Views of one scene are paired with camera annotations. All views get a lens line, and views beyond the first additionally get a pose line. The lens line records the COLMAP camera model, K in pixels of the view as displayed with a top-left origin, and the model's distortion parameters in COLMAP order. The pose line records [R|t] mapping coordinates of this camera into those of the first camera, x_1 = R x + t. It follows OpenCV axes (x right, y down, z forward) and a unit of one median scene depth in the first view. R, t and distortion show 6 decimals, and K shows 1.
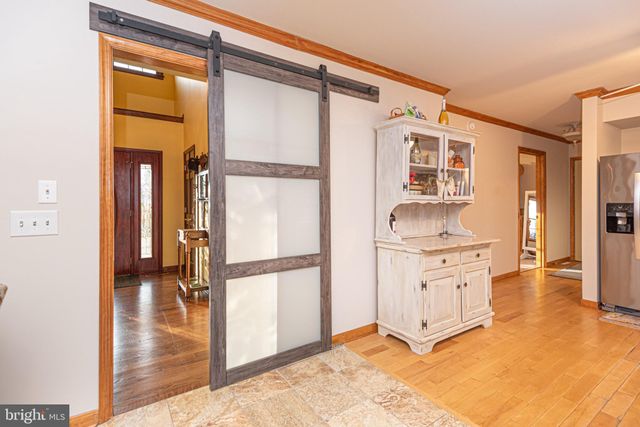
lens RADIAL K [[292.9, 0, 320.0], [0, 292.9, 213.5], [0, 0, 1]] dist [0.000483, 0.000029]
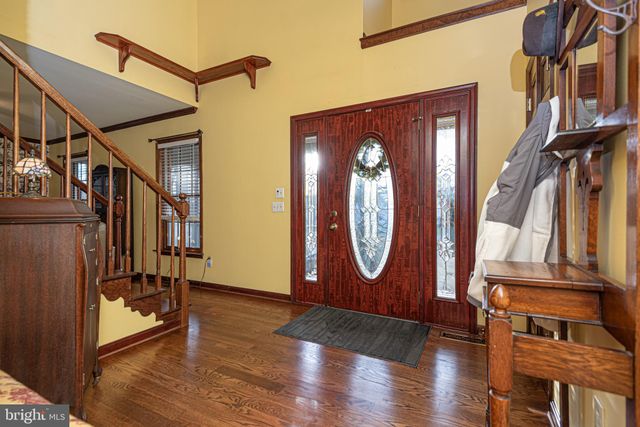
lens RADIAL K [[292.9, 0, 320.0], [0, 292.9, 213.5], [0, 0, 1]] dist [0.000483, 0.000029]
pose [[0.593198, 0.005778, -0.805036, -0.307962], [-0.003633, 0.999983, 0.004500, -0.000360], [0.805048, 0.000255, 0.593209, 0.511648]]
